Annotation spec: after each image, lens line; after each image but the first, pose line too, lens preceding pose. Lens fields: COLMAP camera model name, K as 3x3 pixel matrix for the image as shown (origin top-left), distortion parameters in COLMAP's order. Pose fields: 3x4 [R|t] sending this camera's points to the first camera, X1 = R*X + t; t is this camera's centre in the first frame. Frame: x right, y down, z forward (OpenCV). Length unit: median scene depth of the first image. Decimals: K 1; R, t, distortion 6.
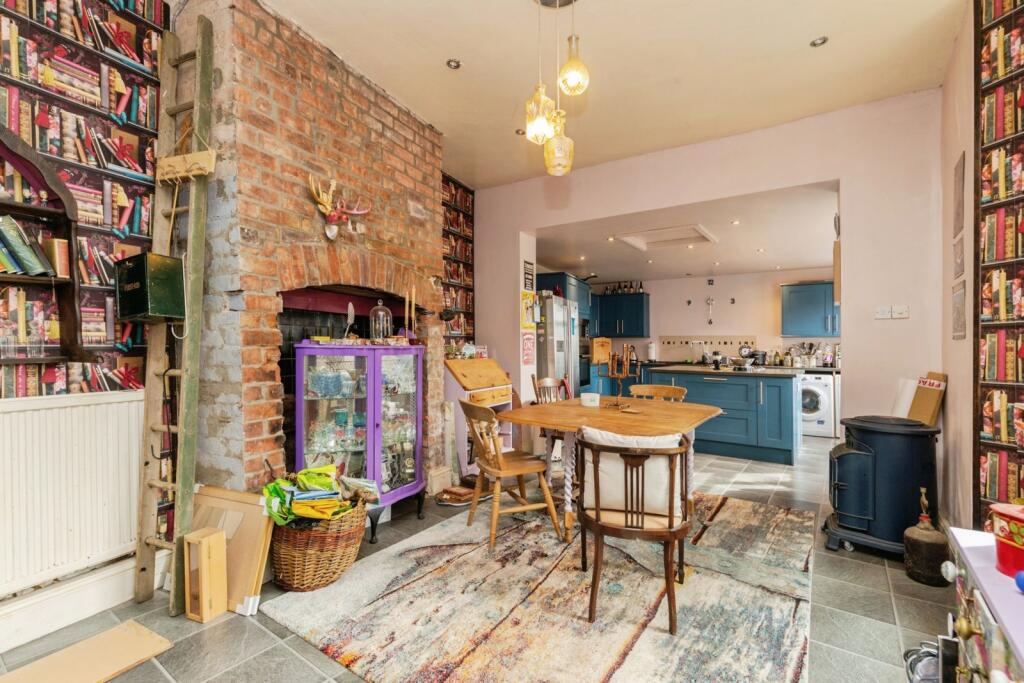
lens RADIAL K [[465.4, 0, 507.5], [0, 465.4, 335.7], [0, 0, 1]] dist [0.001205, -0.000072]
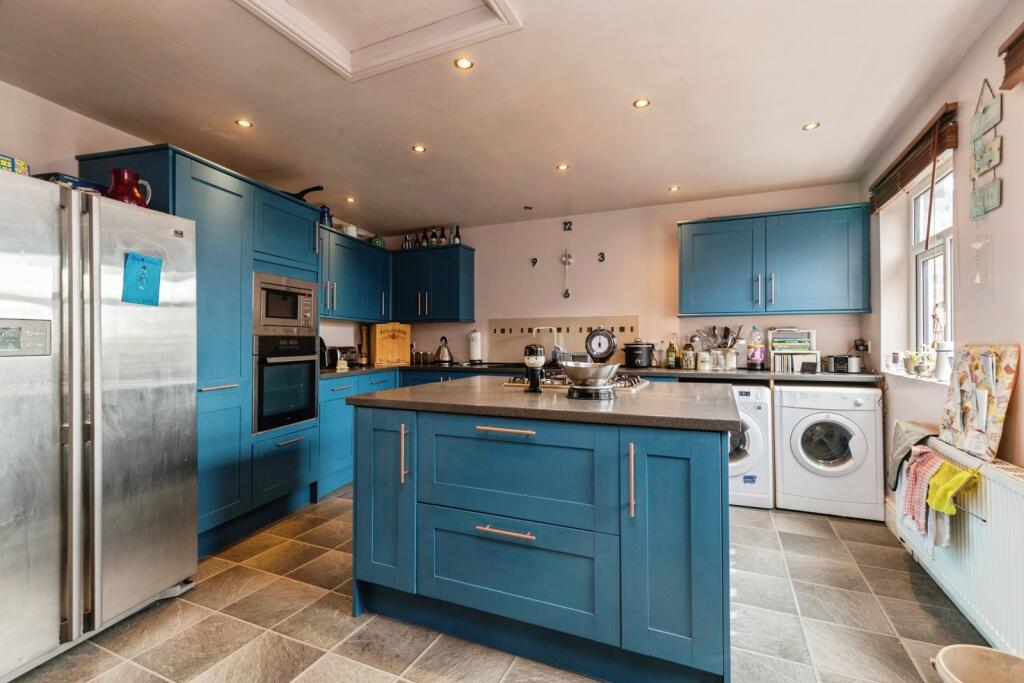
lens RADIAL K [[465.4, 0, 513.2], [0, 465.4, 344.6], [0, 0, 1]] dist [0.001205, -0.000072]
pose [[0.978526, -0.015376, 0.205548, 0.290233], [0.008735, 0.999411, 0.033174, 0.016324], [-0.205937, -0.030666, 0.978085, 0.513310]]
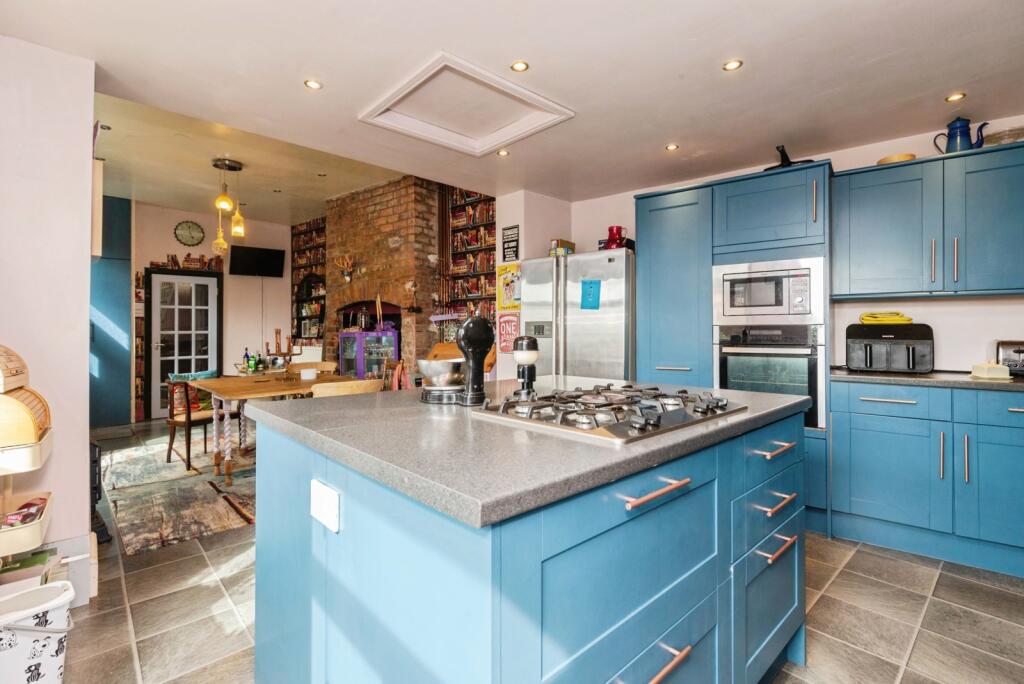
lens RADIAL K [[465.4, 0, 516.5], [0, 465.4, 330.4], [0, 0, 1]] dist [0.001205, -0.000072]
pose [[-0.193964, -0.013286, -0.980919, 0.642832], [0.023598, 0.999556, -0.018205, 0.028627], [0.980725, -0.026679, -0.193565, 0.891624]]
